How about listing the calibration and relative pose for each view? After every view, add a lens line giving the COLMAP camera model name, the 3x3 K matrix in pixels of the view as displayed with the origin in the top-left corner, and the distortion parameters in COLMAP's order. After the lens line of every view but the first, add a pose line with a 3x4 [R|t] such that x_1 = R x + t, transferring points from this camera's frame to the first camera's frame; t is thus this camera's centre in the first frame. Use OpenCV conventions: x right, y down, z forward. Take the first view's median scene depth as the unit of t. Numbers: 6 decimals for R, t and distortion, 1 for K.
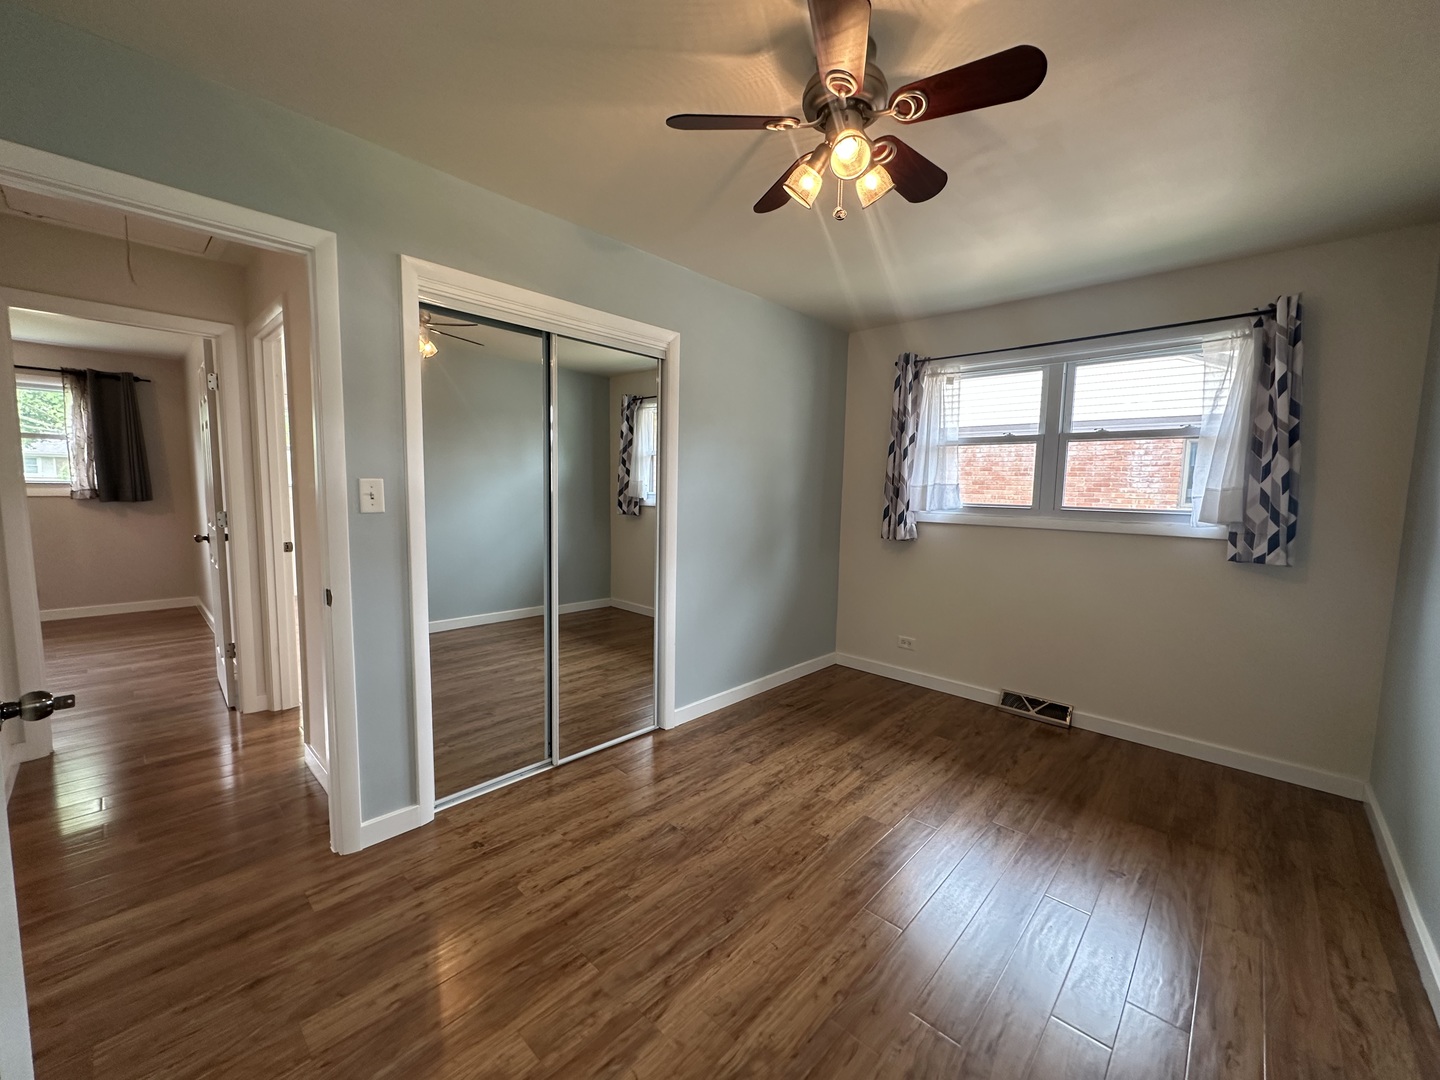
lens RADIAL K [[574.2, 0, 718.7], [0, 574.2, 540.9], [0, 0, 1]] dist [-0.000800, 0.000091]
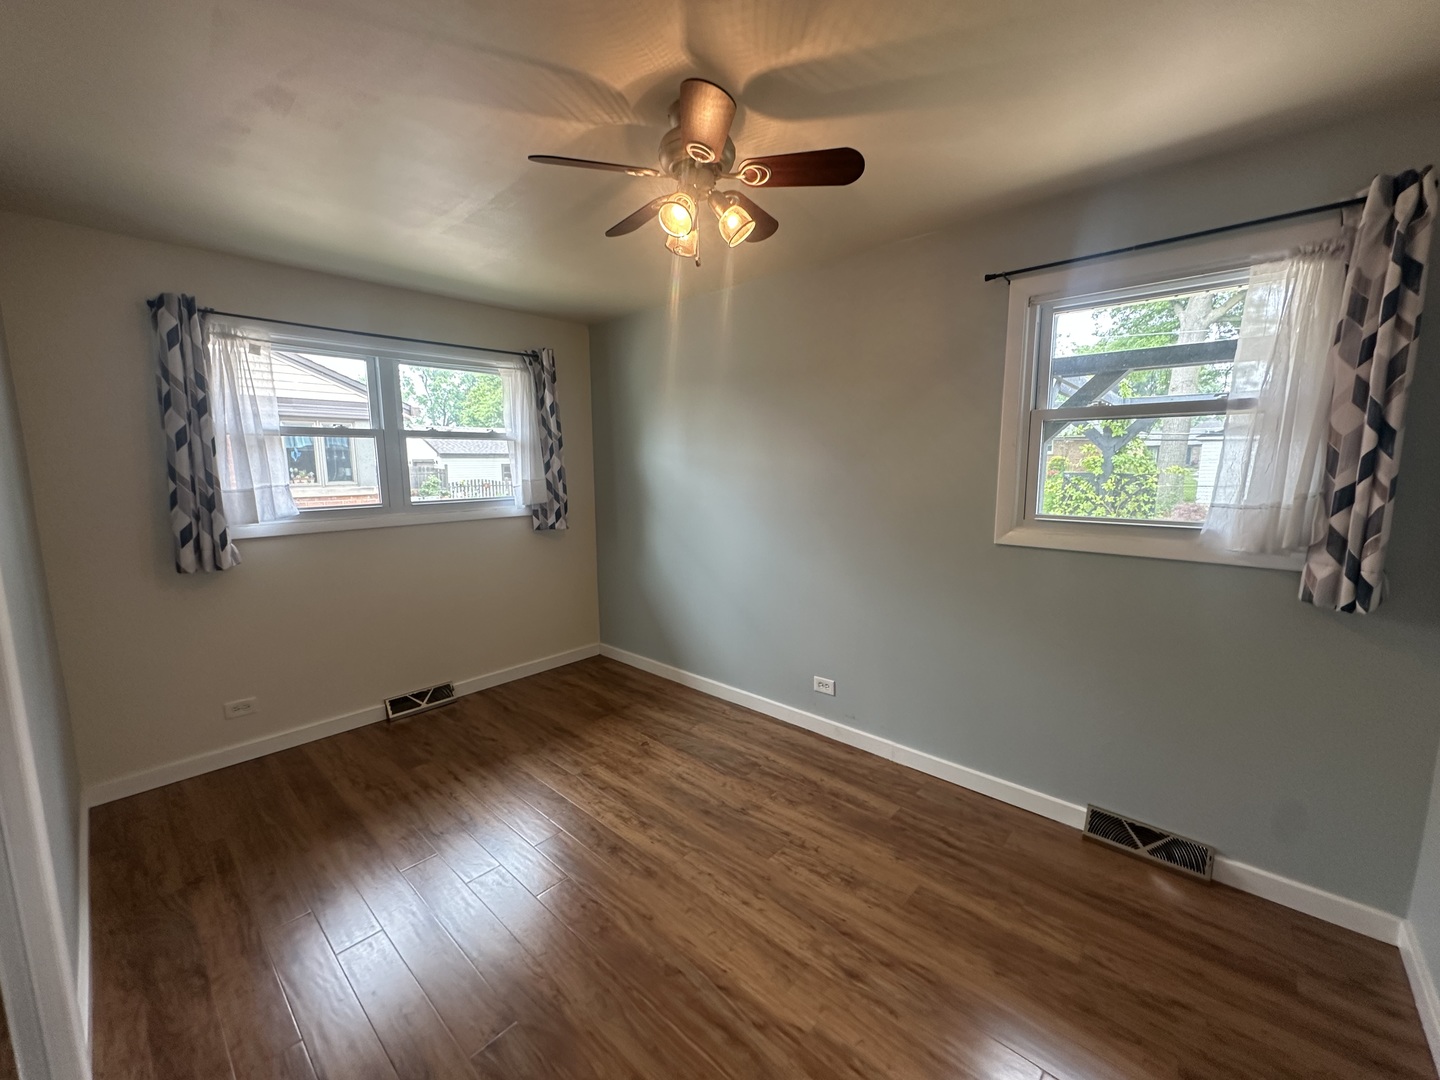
lens RADIAL K [[574.2, 0, 718.7], [0, 574.2, 540.9], [0, 0, 1]] dist [-0.000800, 0.000091]
pose [[-0.016696, -0.157331, 0.987405, -0.616544], [0.102440, 0.982077, 0.158214, -0.138347], [-0.994599, 0.103791, -0.000280, 0.656294]]
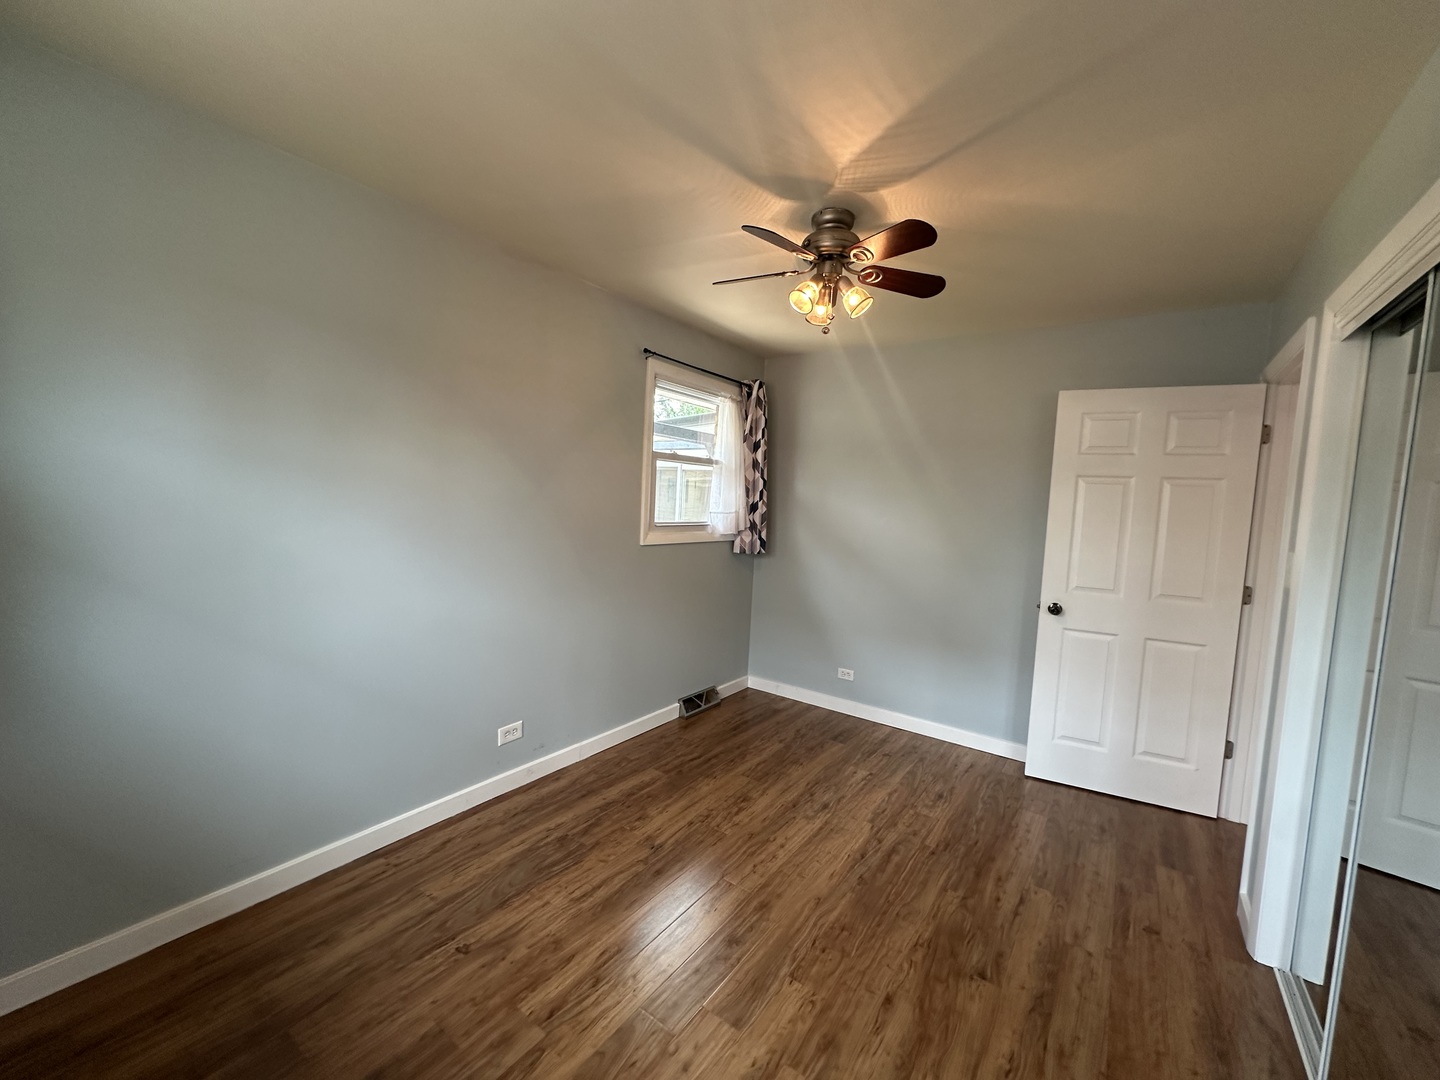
lens RADIAL K [[574.2, 0, 718.7], [0, 574.2, 540.9], [0, 0, 1]] dist [-0.000800, 0.000091]
pose [[-0.989101, -0.058477, -0.135127, 0.405001], [-0.081154, 0.982279, 0.168944, -0.182205], [0.122853, 0.178069, -0.976319, 1.558388]]
